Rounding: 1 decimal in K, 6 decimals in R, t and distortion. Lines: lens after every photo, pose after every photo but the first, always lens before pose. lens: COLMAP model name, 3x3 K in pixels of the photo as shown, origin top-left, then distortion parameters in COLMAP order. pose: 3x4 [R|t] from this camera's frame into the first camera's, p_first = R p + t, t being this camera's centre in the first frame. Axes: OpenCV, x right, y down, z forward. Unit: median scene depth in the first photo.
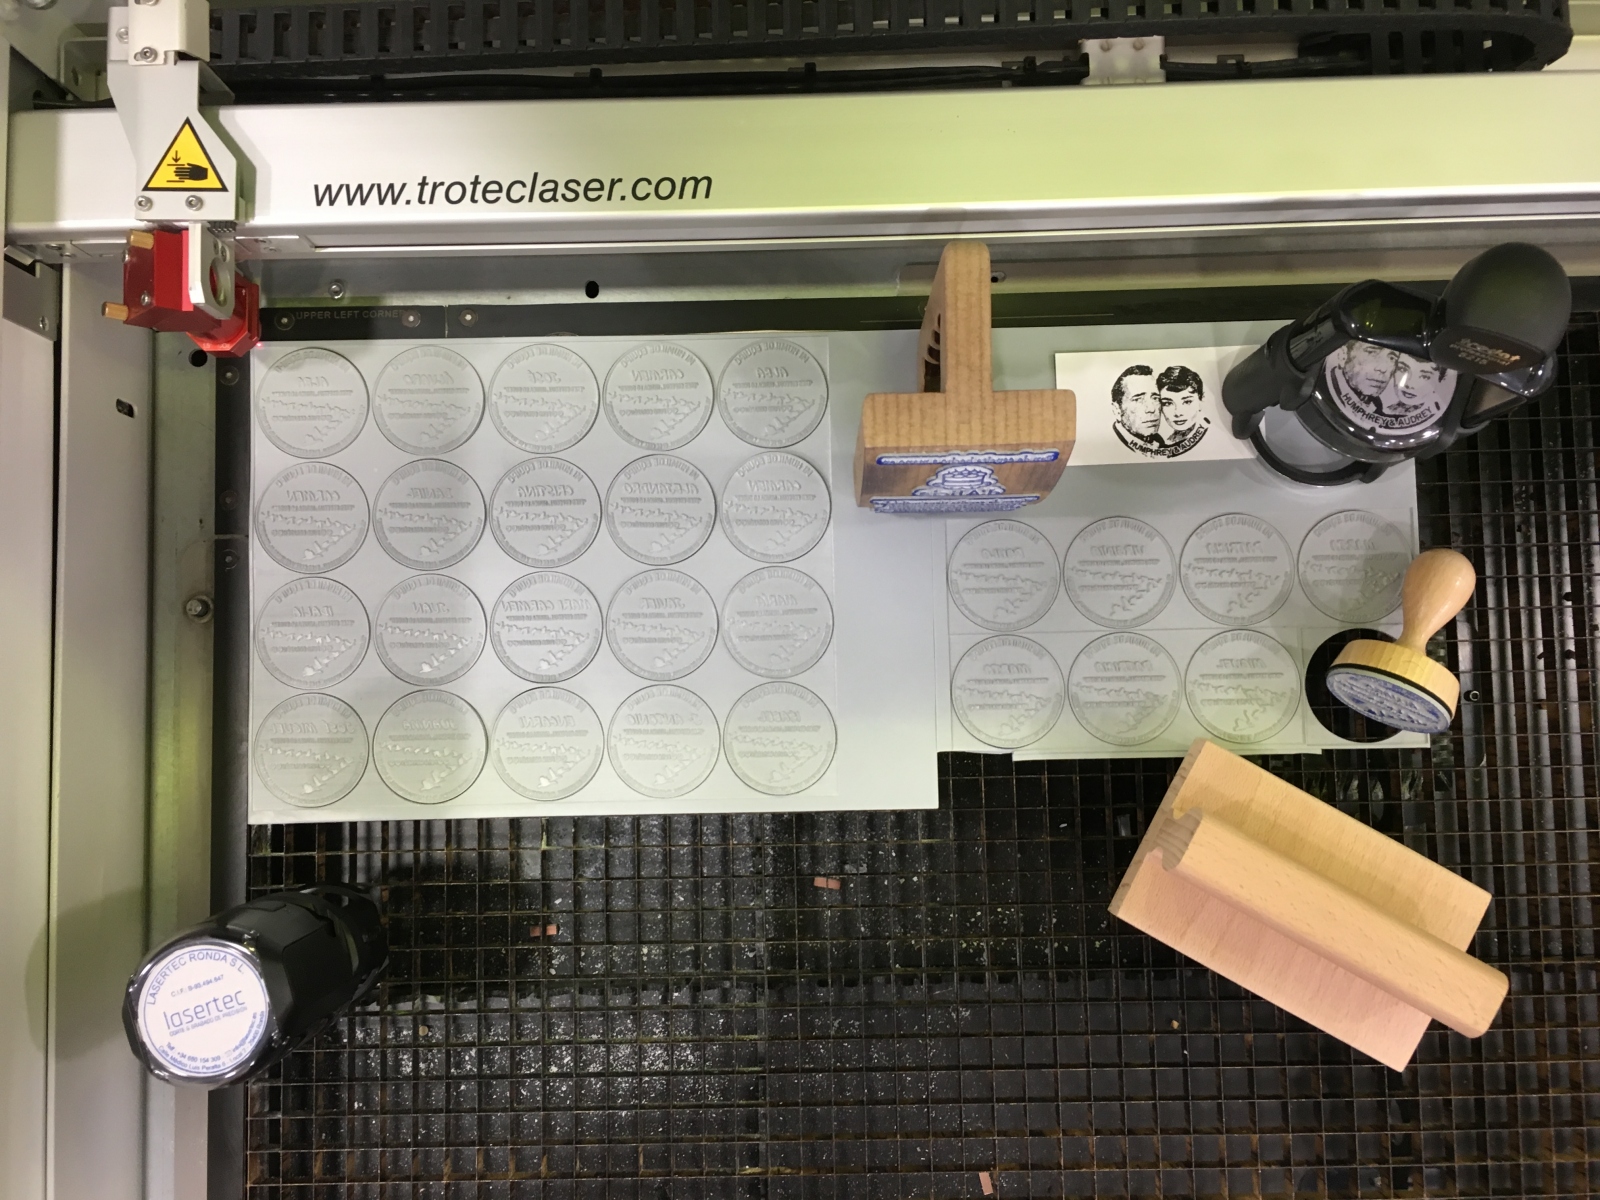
lens RADIAL K [[1371.5, 0, 803.6], [0, 1371.5, 605.6], [0, 0, 1]] dist [0.085948, -0.123019]
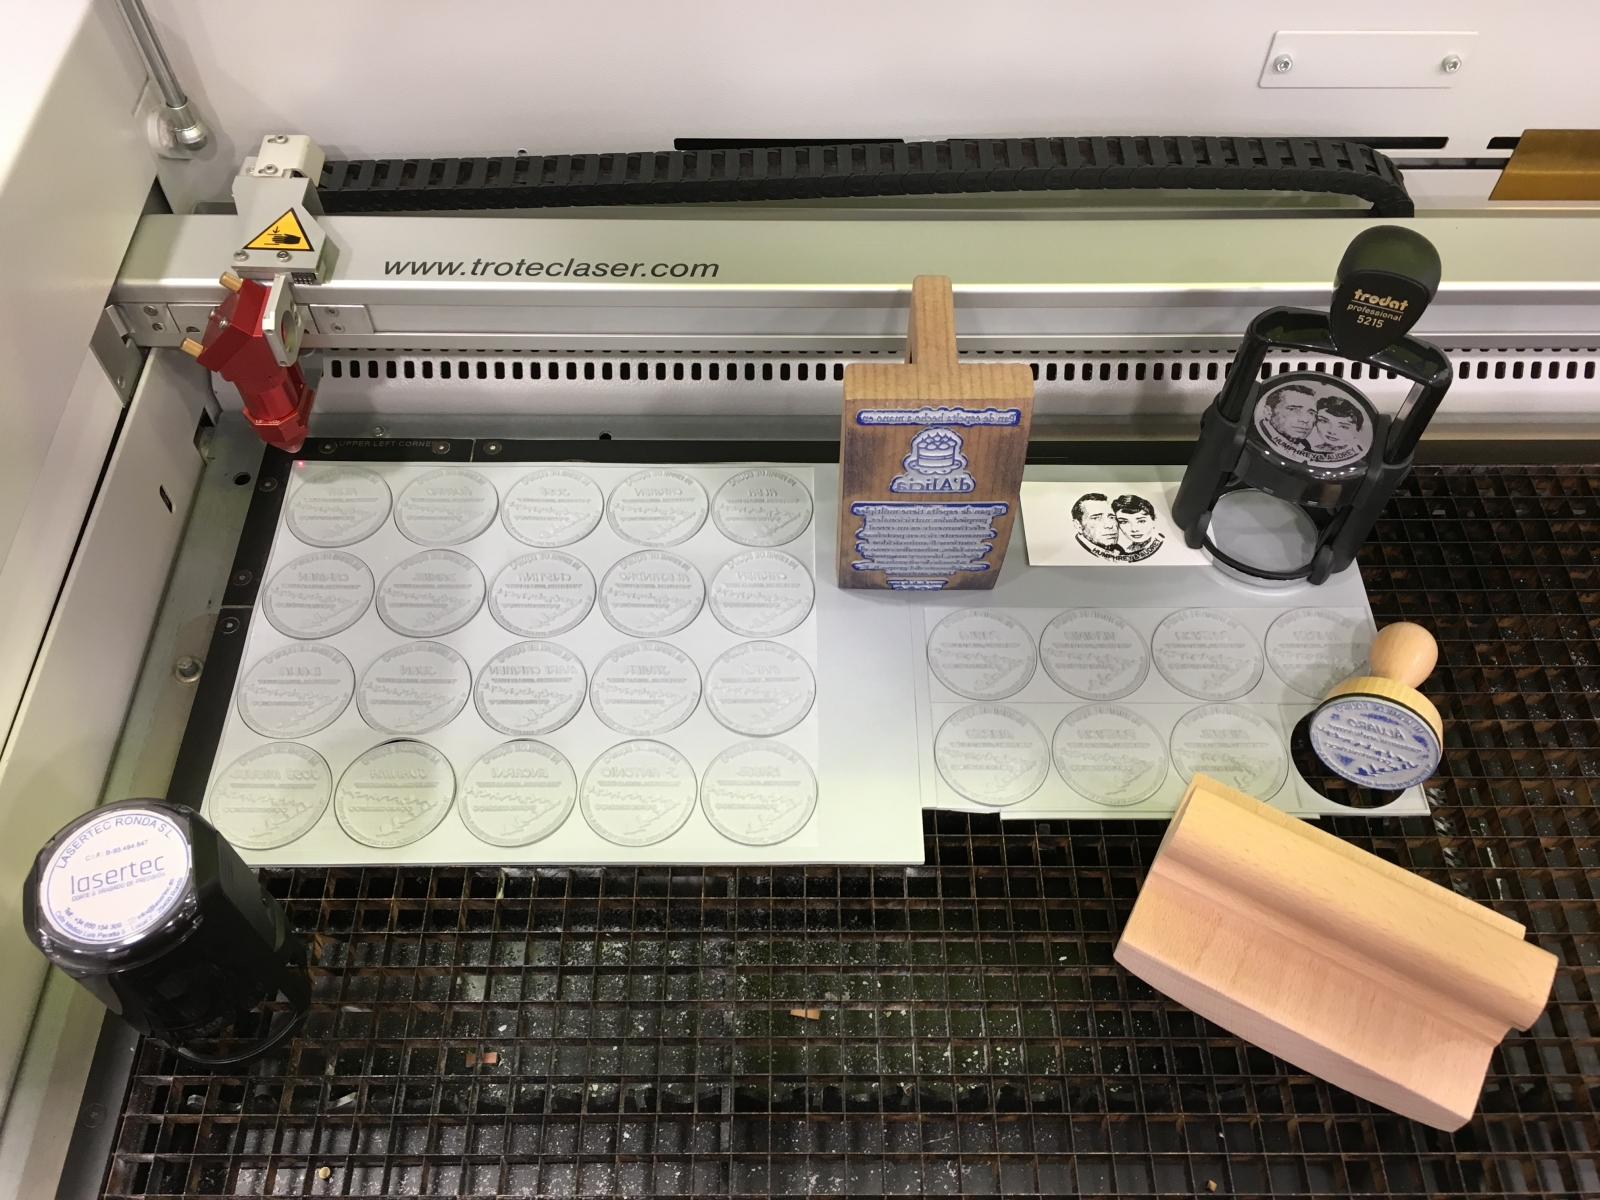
lens RADIAL K [[1371.5, 0, 803.2], [0, 1371.5, 600.5], [0, 0, 1]] dist [0.085948, -0.123019]
pose [[0.999764, 0.021285, 0.004287, 0.006950], [-0.016215, 0.863241, -0.504532, 0.466035], [-0.014440, 0.504343, 0.863382, 0.095248]]
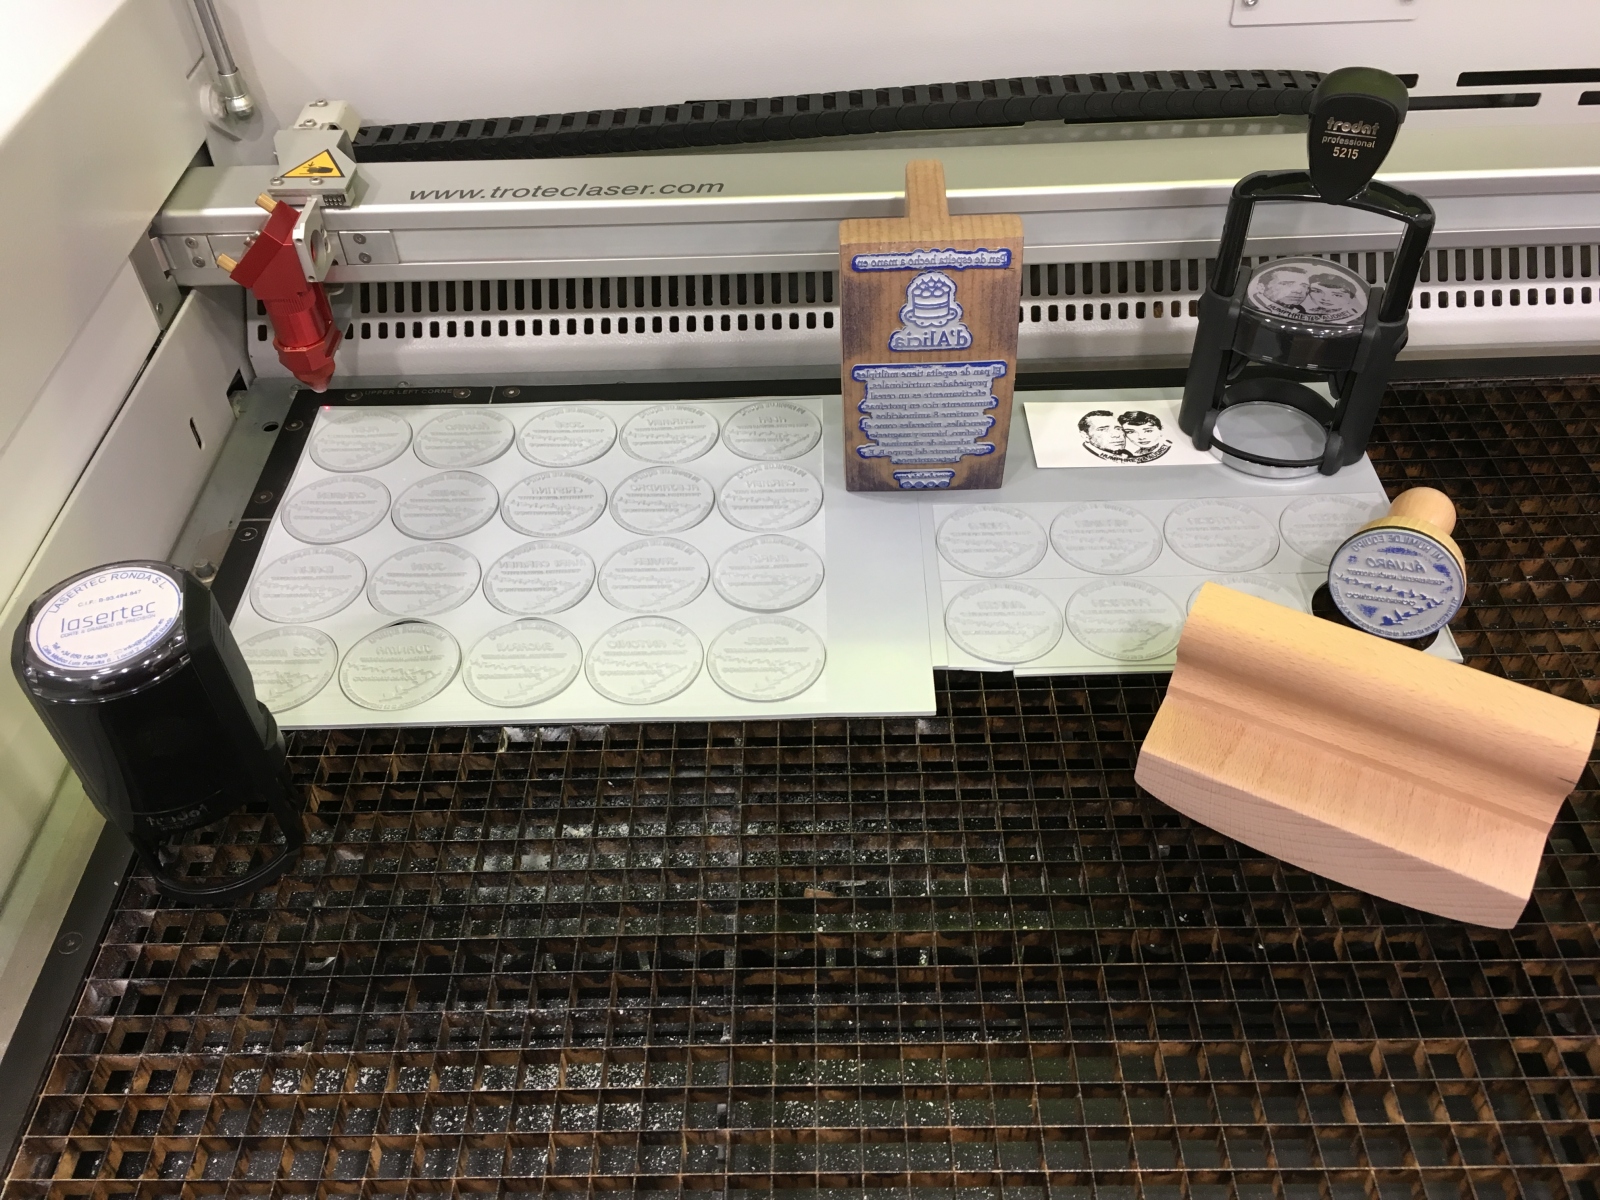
lens RADIAL K [[1371.5, 0, 802.3], [0, 1371.5, 599.7], [0, 0, 1]] dist [0.085948, -0.123019]
pose [[0.999369, -0.004023, -0.035295, 0.041359], [-0.020294, 0.750813, -0.660203, 0.690569], [0.029156, 0.660502, 0.750258, 0.260429]]
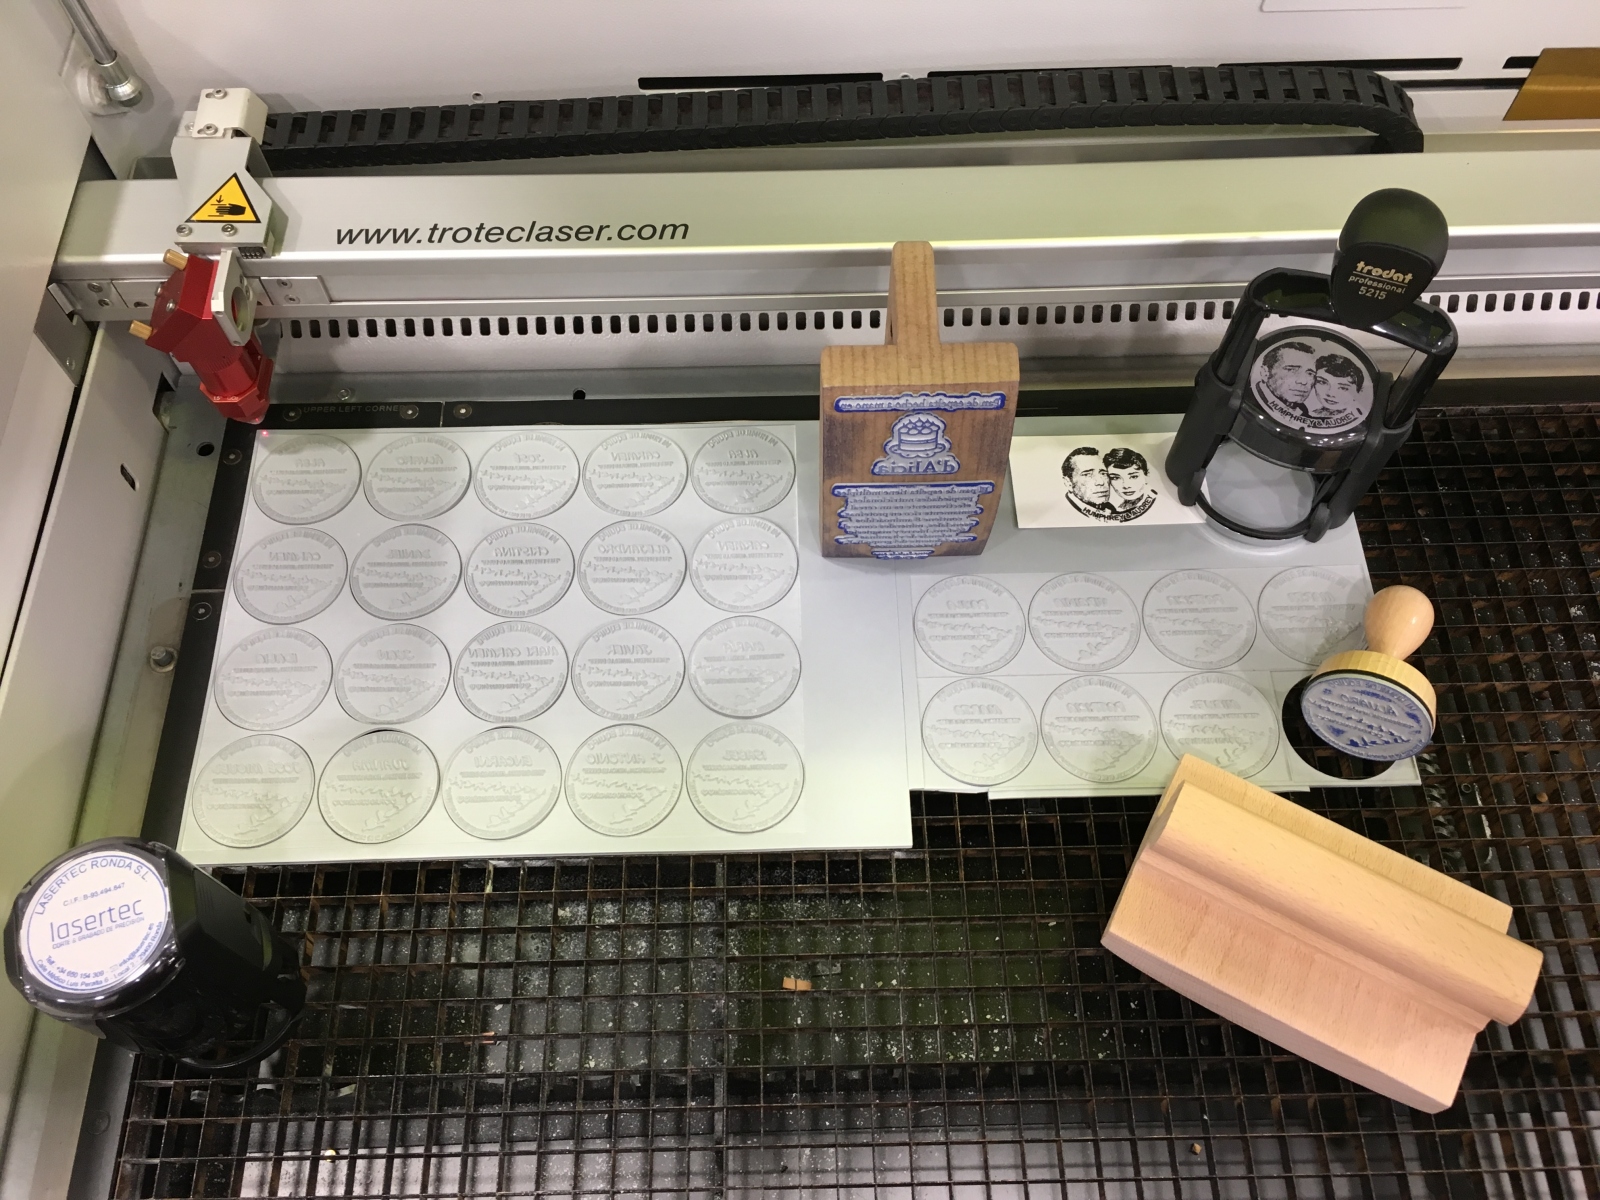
lens RADIAL K [[1371.5, 0, 802.4], [0, 1371.5, 602.4], [0, 0, 1]] dist [0.085948, -0.123019]
pose [[0.999991, -0.001078, 0.004207, 0.018902], [0.002676, 0.915882, -0.401438, 0.369400], [-0.003420, 0.401446, 0.915876, 0.070537]]
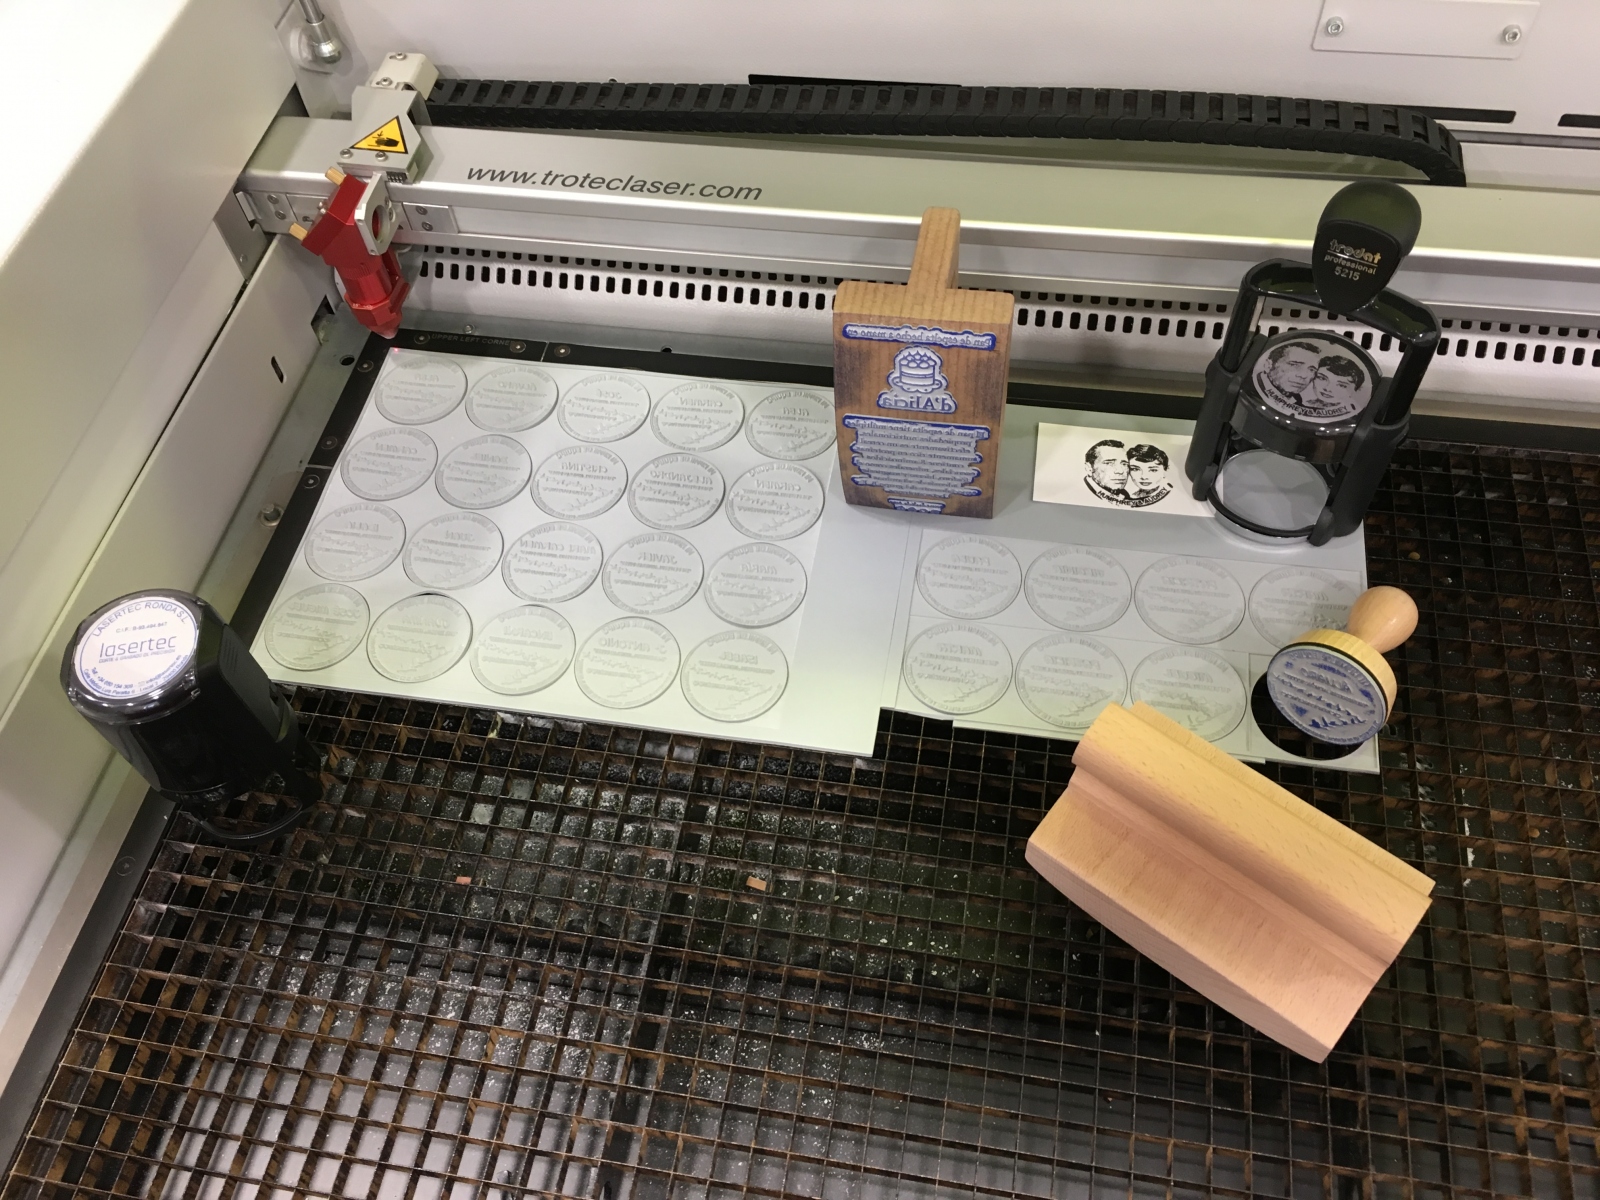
lens RADIAL K [[1371.5, 0, 801.5], [0, 1371.5, 600.3], [0, 0, 1]] dist [0.085948, -0.123019]
pose [[0.979546, 0.129511, -0.154002, 0.186287], [-0.189003, 0.854802, -0.483313, 0.542710], [0.069047, 0.502535, 0.861796, 0.070738]]
